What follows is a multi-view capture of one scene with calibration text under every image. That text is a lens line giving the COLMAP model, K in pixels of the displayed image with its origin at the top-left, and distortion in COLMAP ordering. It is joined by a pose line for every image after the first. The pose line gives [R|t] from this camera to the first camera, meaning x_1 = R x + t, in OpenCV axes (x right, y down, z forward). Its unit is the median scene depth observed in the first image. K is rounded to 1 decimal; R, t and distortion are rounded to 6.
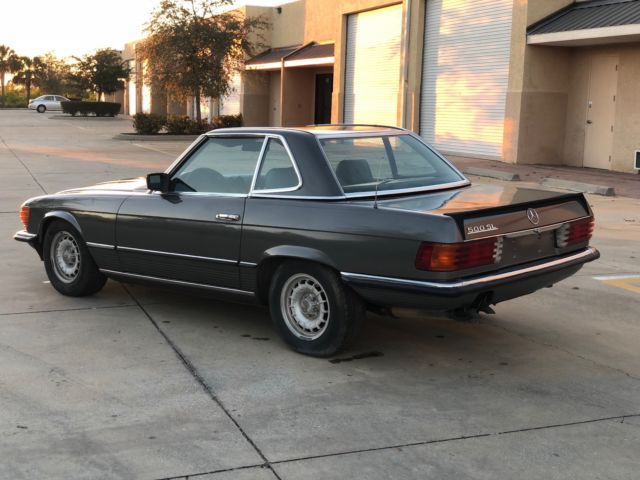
lens RADIAL K [[831.6, 0, 310.7], [0, 831.6, 238.8], [0, 0, 1]] dist [0.138678, -0.425658]
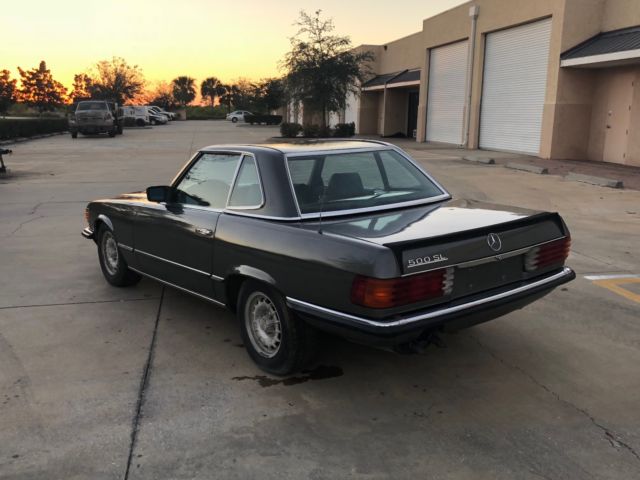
lens RADIAL K [[573.9, 0, 320.0], [0, 573.9, 240.0], [0, 0, 1]] dist [0.096551, -0.209190]
pose [[0.989625, 0.018363, -0.142493, 0.149723], [-0.010754, 0.998484, 0.053984, -0.056250], [0.143269, -0.051891, 0.988323, 0.303941]]
